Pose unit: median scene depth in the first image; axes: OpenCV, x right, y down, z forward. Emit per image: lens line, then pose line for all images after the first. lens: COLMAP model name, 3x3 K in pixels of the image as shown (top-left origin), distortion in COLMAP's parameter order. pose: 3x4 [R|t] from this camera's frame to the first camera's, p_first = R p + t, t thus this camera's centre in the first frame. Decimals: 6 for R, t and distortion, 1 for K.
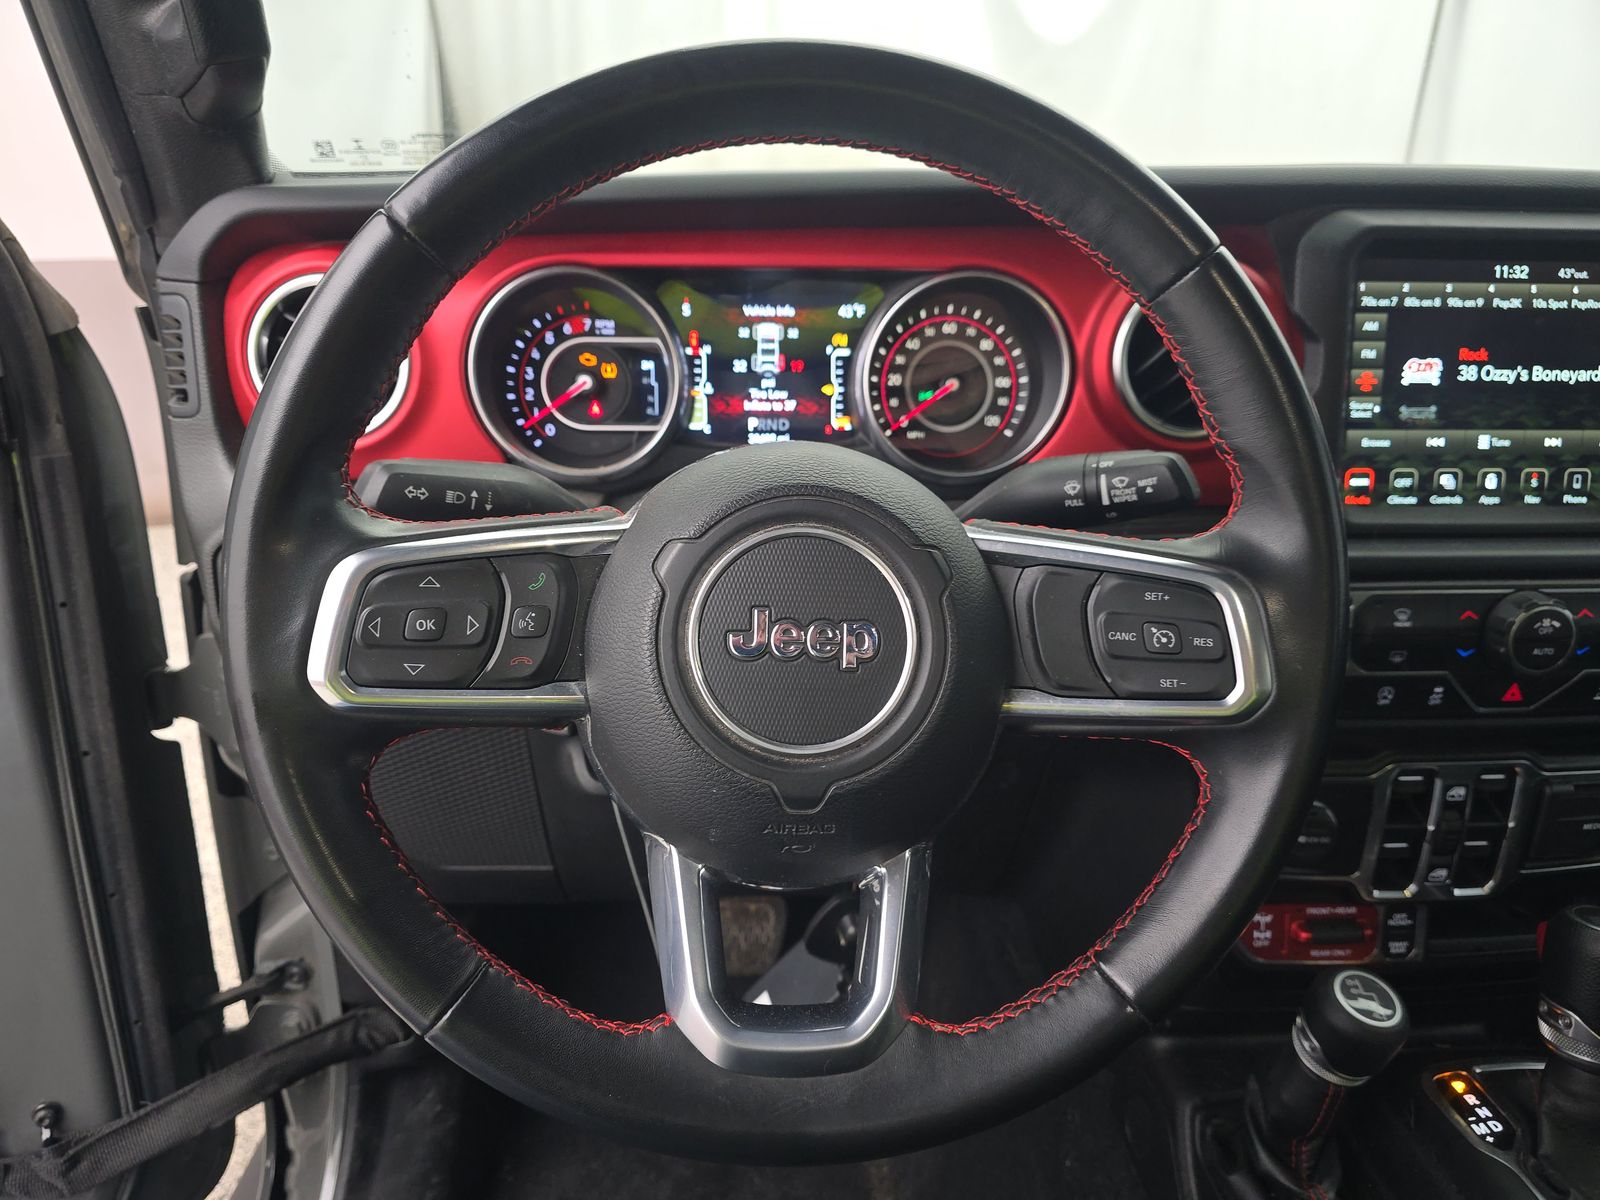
lens RADIAL K [[1134.2, 0, 800.0], [0, 1134.2, 600.0], [0, 0, 1]] dist [0.005110, -0.004430]
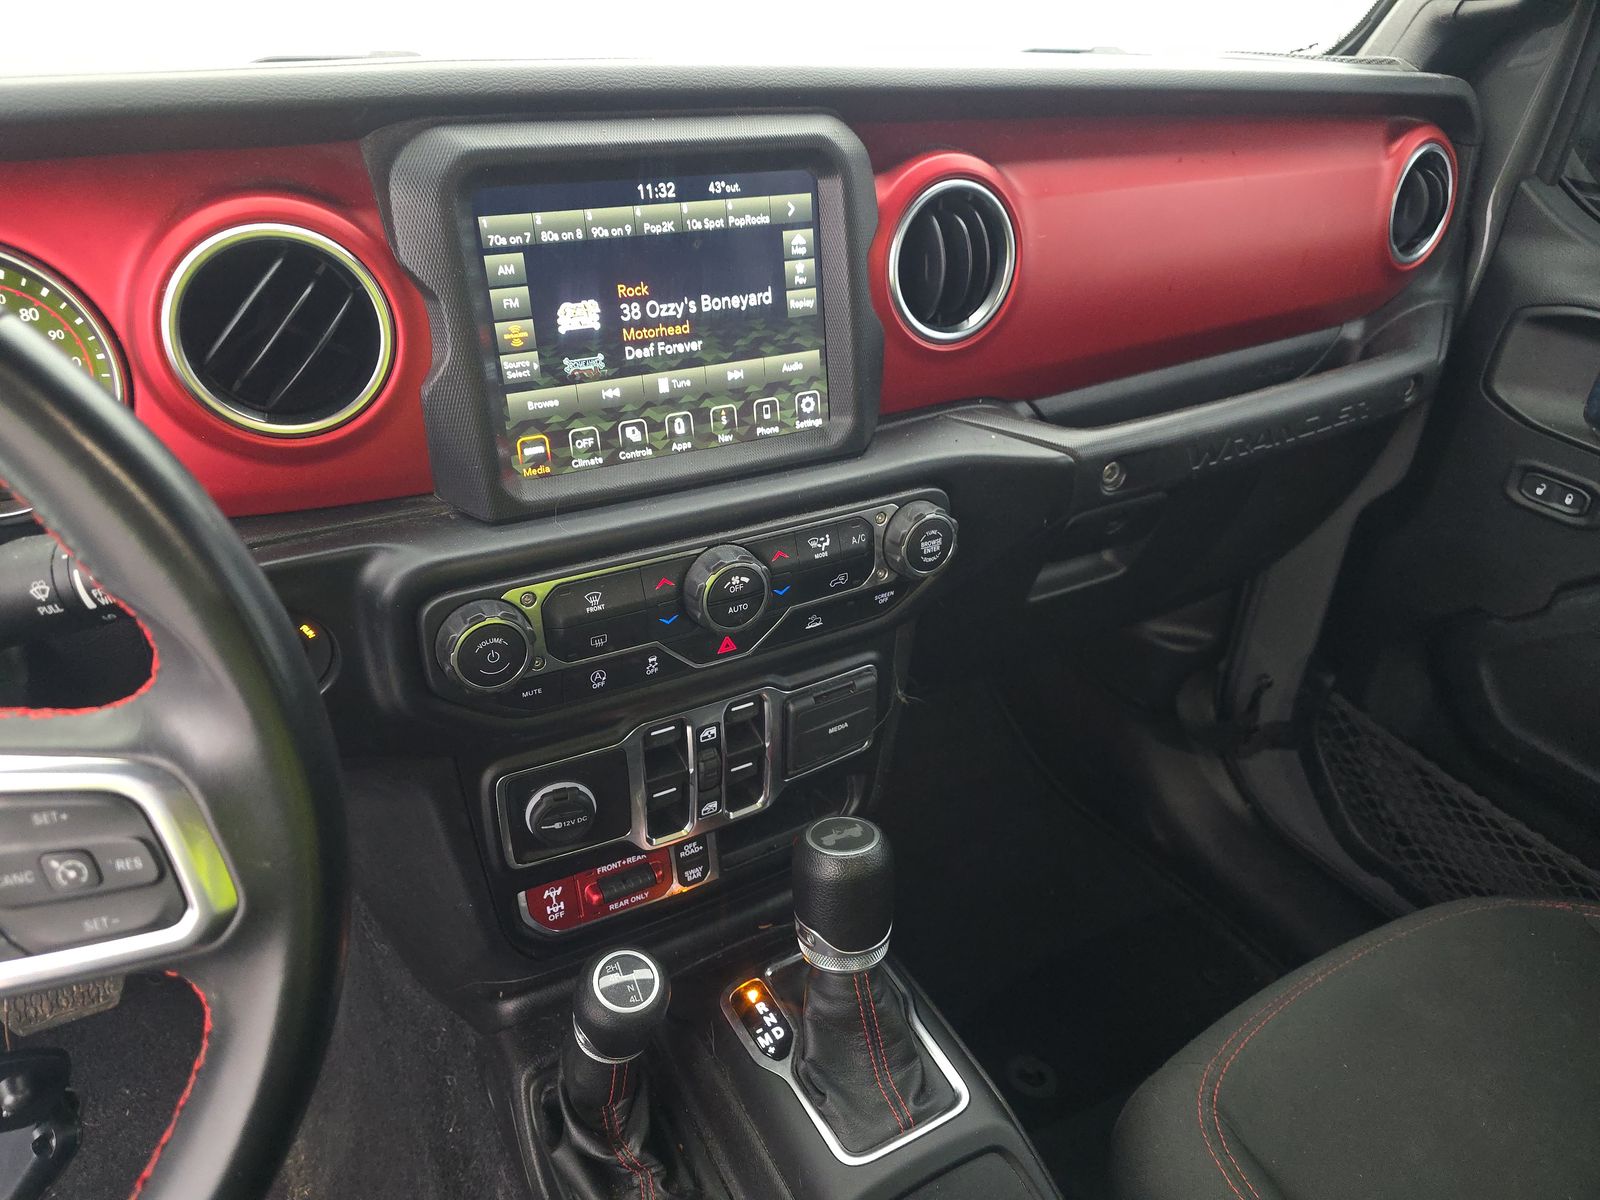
lens RADIAL K [[1093.4, 0, 800.0], [0, 1093.4, 600.0], [0, 0, 1]] dist [0.106269, -0.185335]
pose [[0.906608, -0.201828, 0.370577, 0.343940], [0.126695, 0.967875, 0.217179, -0.153260], [-0.402505, -0.149946, 0.903054, 0.127563]]
